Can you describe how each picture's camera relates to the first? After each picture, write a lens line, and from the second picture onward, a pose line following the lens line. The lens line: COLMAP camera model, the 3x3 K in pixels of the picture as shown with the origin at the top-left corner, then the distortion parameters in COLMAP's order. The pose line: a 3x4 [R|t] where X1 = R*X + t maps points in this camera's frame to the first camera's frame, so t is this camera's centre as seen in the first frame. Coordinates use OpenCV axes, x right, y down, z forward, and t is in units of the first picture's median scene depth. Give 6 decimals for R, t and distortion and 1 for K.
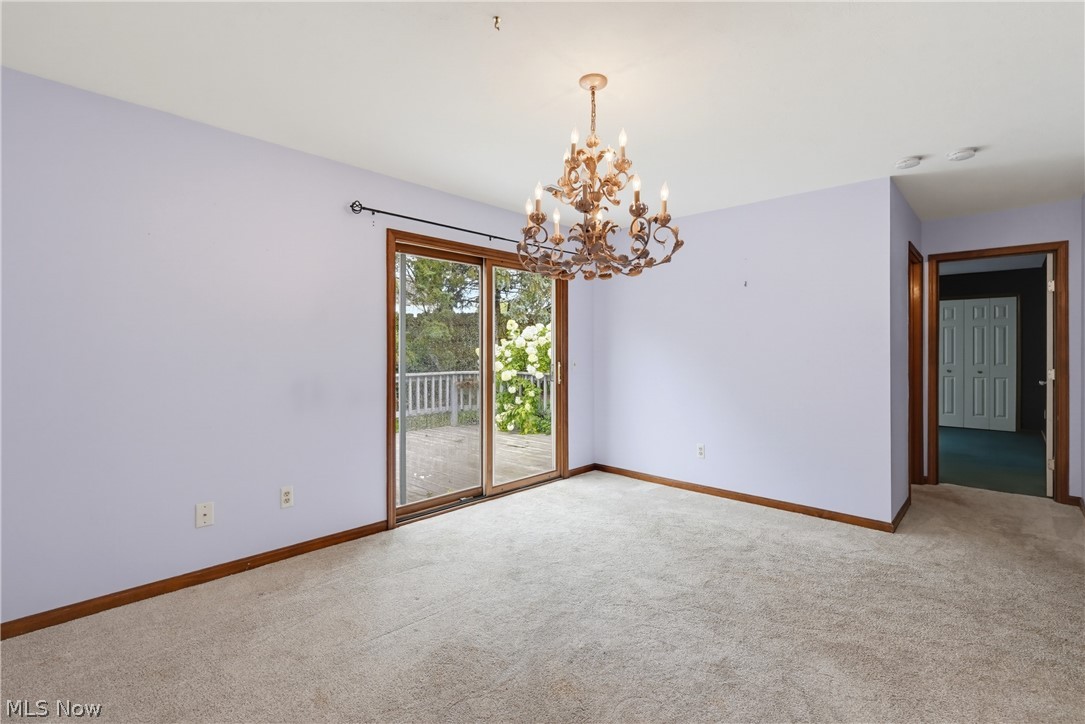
lens RADIAL K [[492.4, 0, 541.4], [0, 492.4, 350.8], [0, 0, 1]] dist [-0.009342, 0.003645]
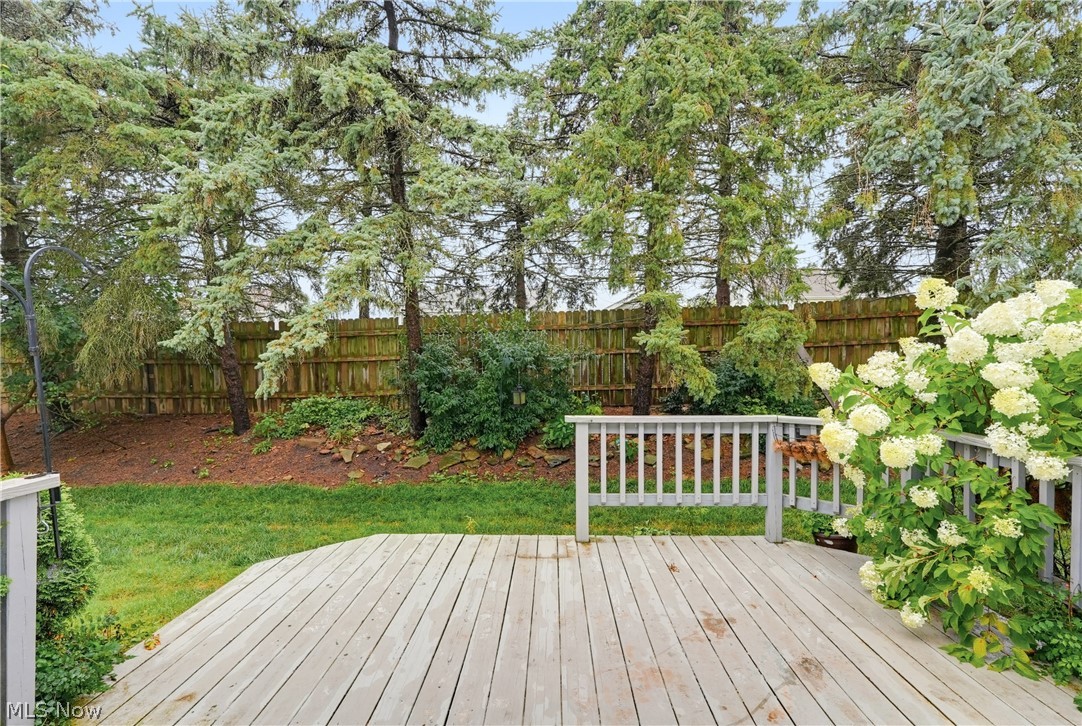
lens RADIAL K [[491.0, 0, 538.7], [0, 491.0, 361.8], [0, 0, 1]] dist [-0.009342, 0.003645]
pose [[0.669033, 0.003647, -0.743224, 0.015371], [0.003612, 0.999960, 0.008159, -0.021319], [0.743224, -0.008143, 0.668993, 1.159963]]
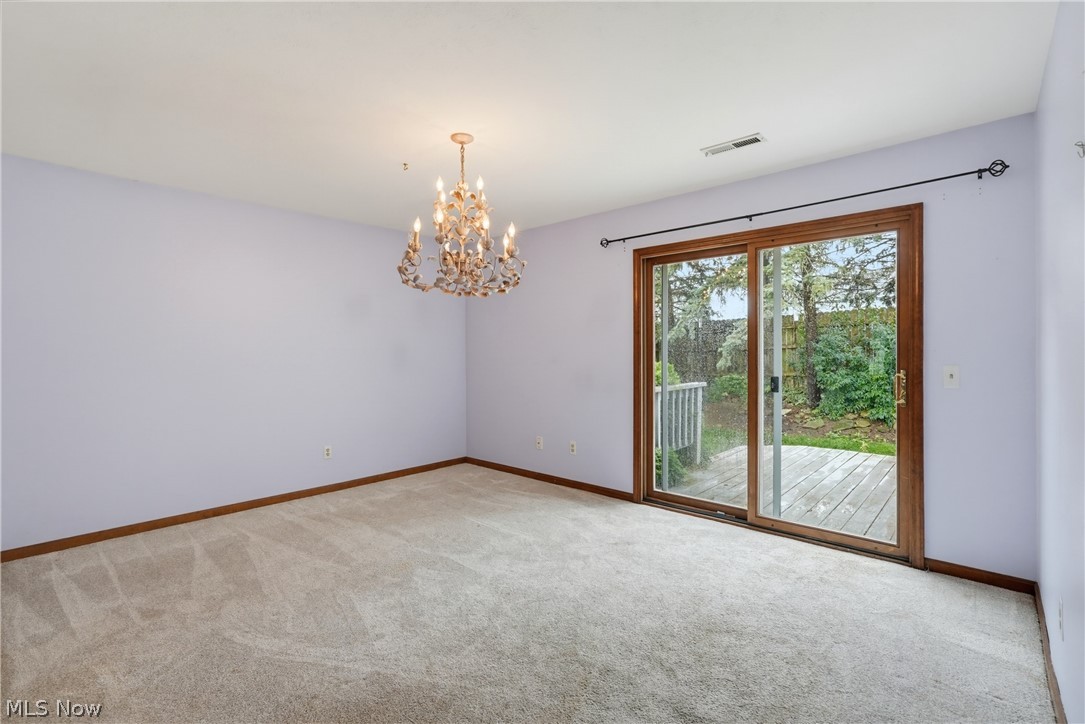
lens RADIAL K [[492.4, 0, 545.2], [0, 492.4, 355.2], [0, 0, 1]] dist [-0.009342, 0.003645]
pose [[0.031656, 0.009037, -0.999458, 0.741004], [0.003480, 0.999952, 0.009152, -0.004458], [0.999493, -0.003768, 0.031623, 0.633936]]
